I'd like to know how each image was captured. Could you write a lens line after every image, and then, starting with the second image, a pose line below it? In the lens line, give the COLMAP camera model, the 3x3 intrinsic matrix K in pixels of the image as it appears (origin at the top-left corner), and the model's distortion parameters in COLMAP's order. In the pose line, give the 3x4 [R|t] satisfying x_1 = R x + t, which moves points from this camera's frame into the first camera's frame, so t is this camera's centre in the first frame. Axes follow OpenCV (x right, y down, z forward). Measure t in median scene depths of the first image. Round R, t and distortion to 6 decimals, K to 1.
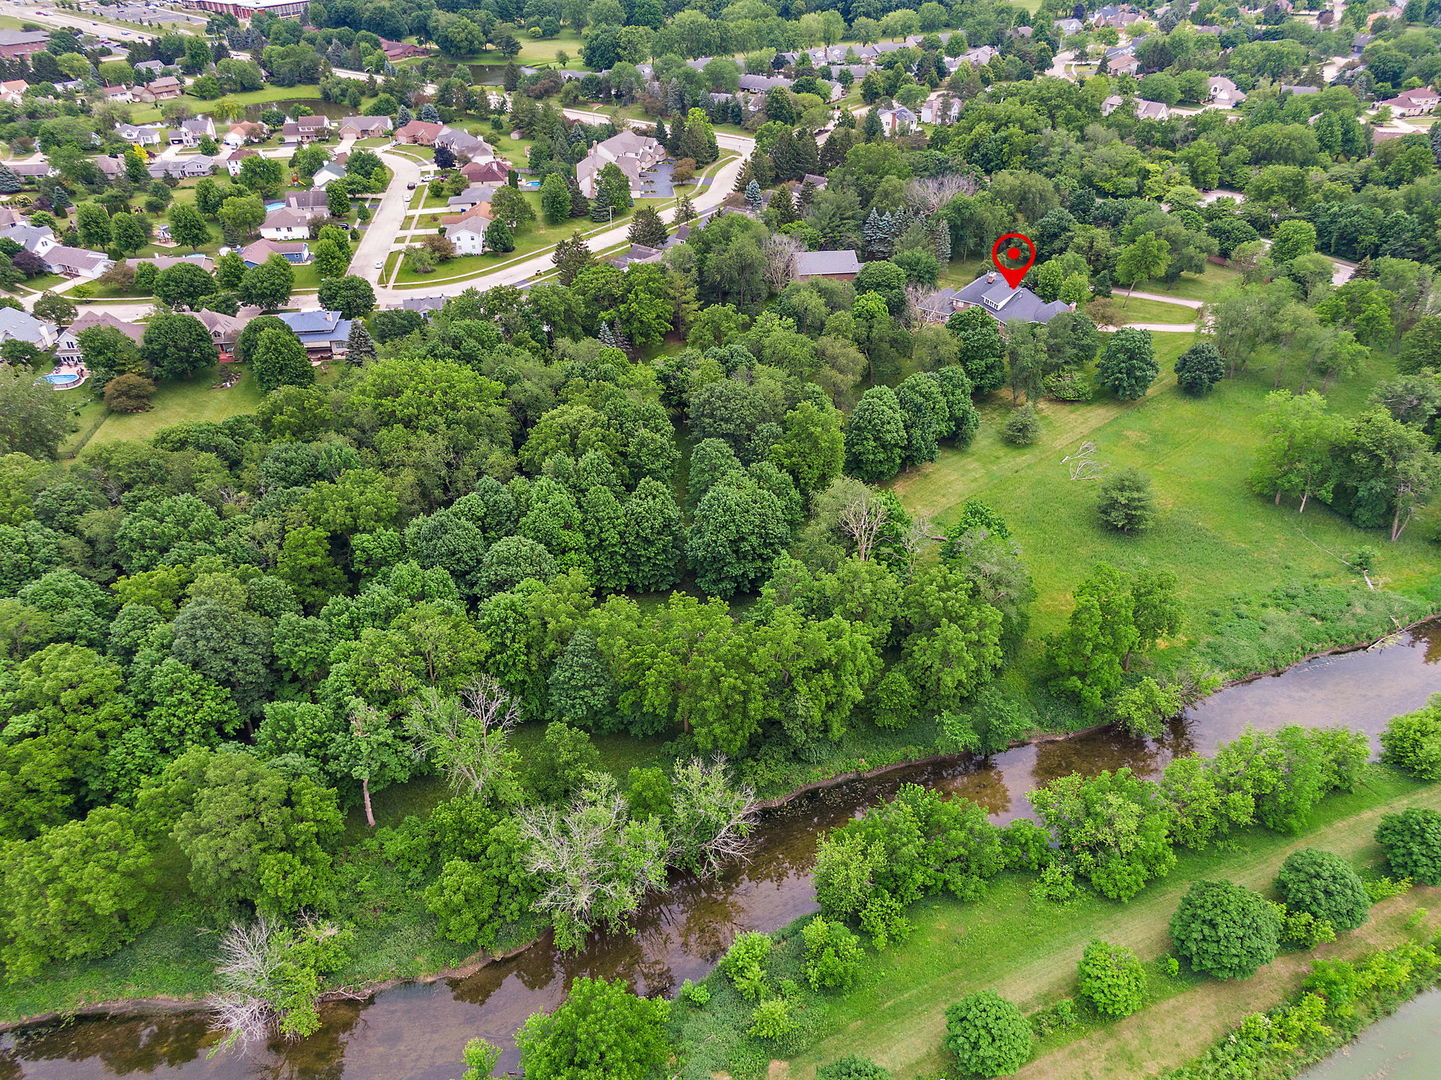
lens RADIAL K [[1042.7, 0, 720.5], [0, 1042.7, 540.0], [0, 0, 1]] dist [0.032476, -0.038034]
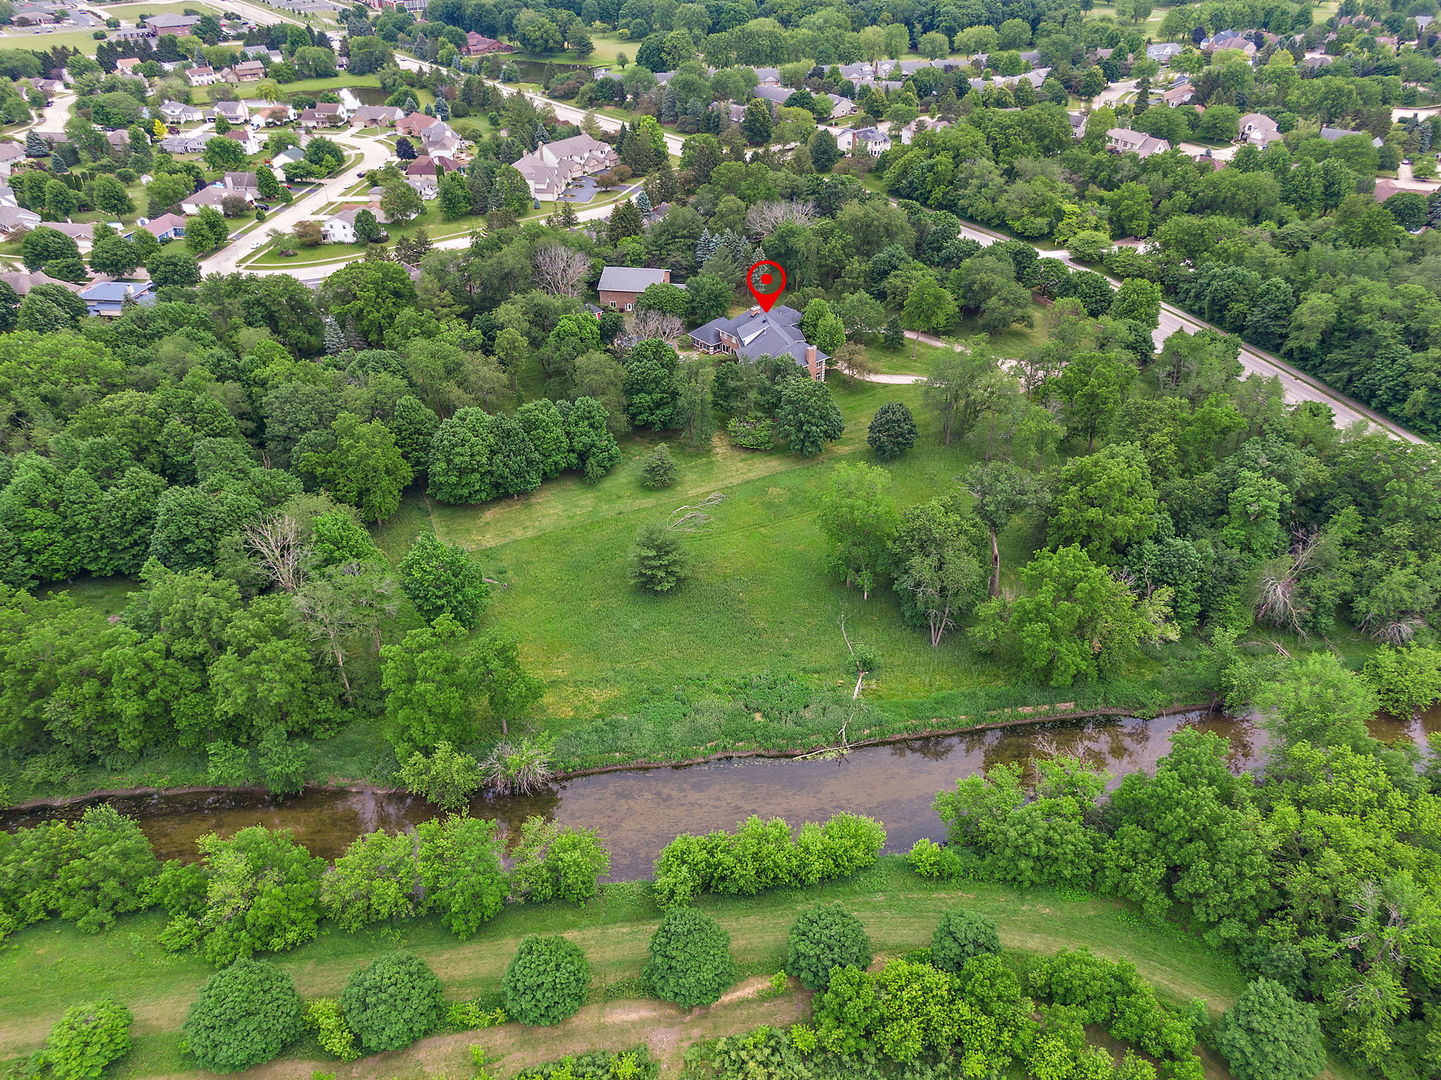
lens RADIAL K [[1042.7, 0, 720.5], [0, 1042.7, 540.0], [0, 0, 1]] dist [0.032476, -0.038034]
pose [[0.970261, 0.136295, -0.200043, 0.317796], [-0.136921, 0.990523, 0.010765, -0.036227], [0.199615, 0.016945, 0.979728, 0.050581]]
